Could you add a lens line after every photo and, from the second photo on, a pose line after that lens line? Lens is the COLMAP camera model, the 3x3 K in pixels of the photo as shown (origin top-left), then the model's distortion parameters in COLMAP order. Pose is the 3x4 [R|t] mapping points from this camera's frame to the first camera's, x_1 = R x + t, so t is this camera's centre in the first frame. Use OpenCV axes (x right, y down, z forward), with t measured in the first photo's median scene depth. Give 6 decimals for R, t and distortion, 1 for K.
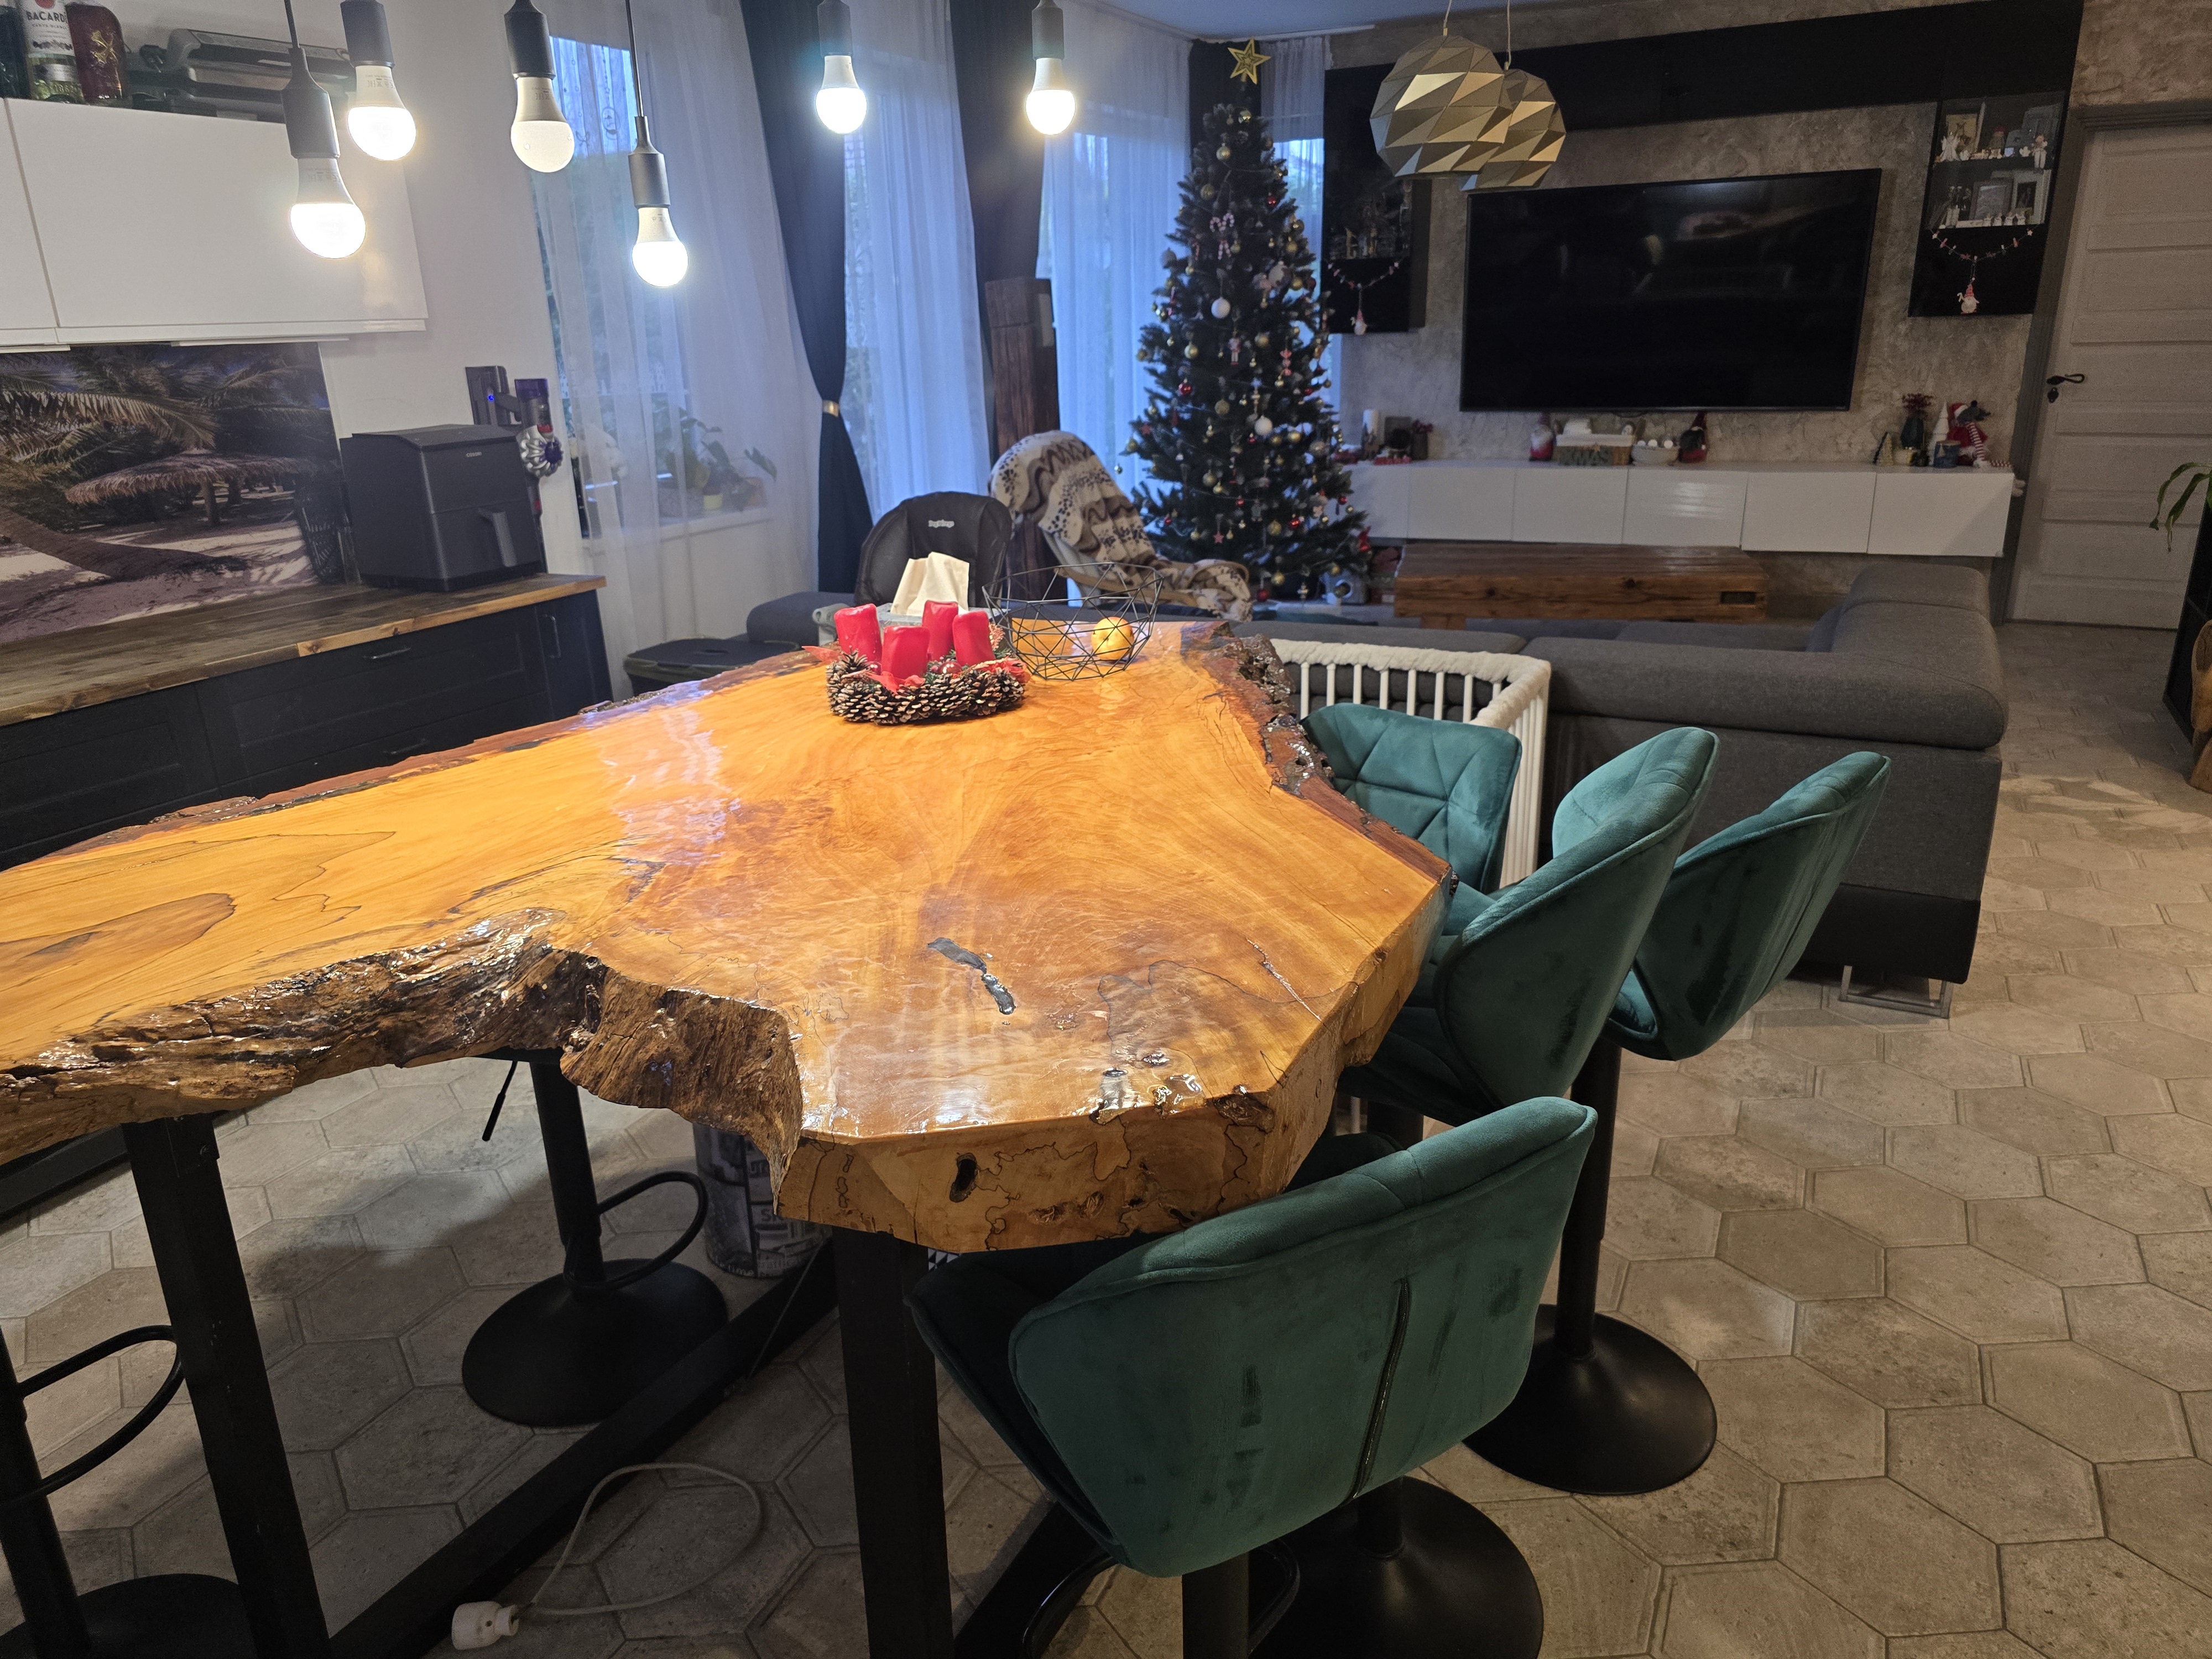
lens RADIAL K [[1468.4, 0, 1080.3], [0, 1468.4, 830.3], [0, 0, 1]] dist [0.056051, -0.054832]
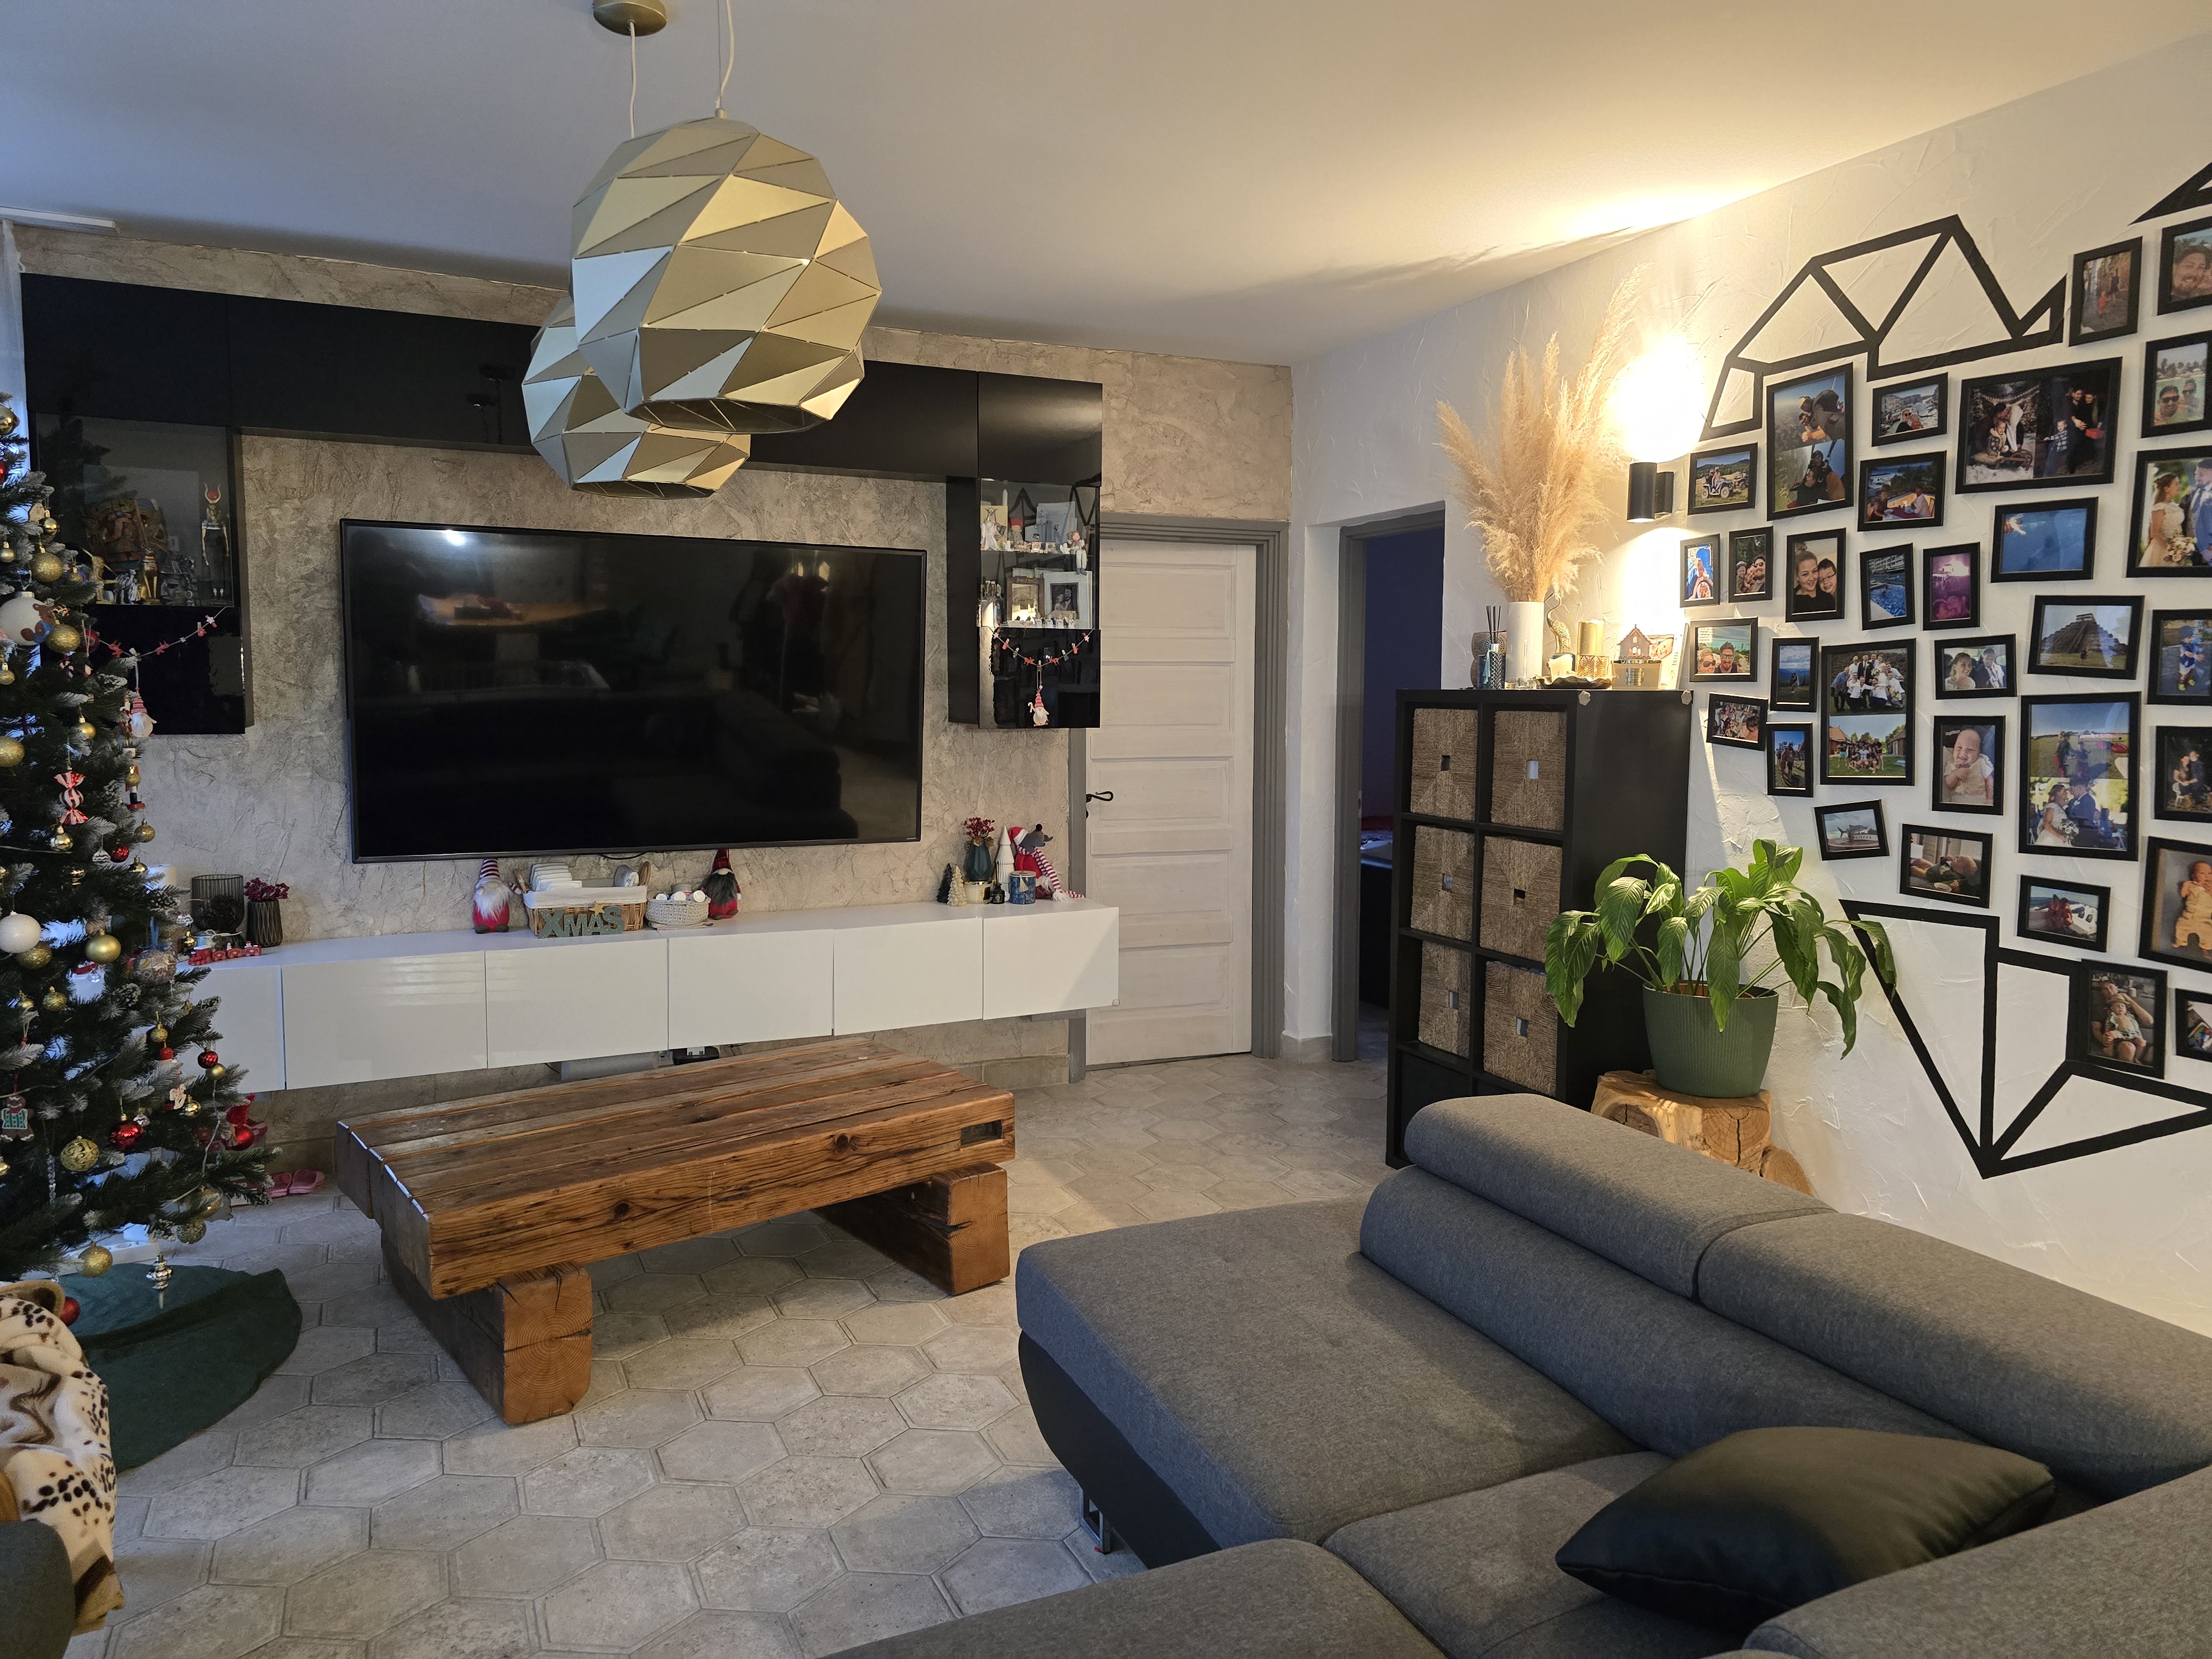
lens RADIAL K [[1468.4, 0, 1081.0], [0, 1468.4, 802.4], [0, 0, 1]] dist [0.056051, -0.054832]
pose [[0.616732, -0.027435, 0.786695, -0.035639], [0.239005, 0.958739, -0.153933, -0.193196], [-0.750013, 0.282959, 0.597842, 0.559553]]
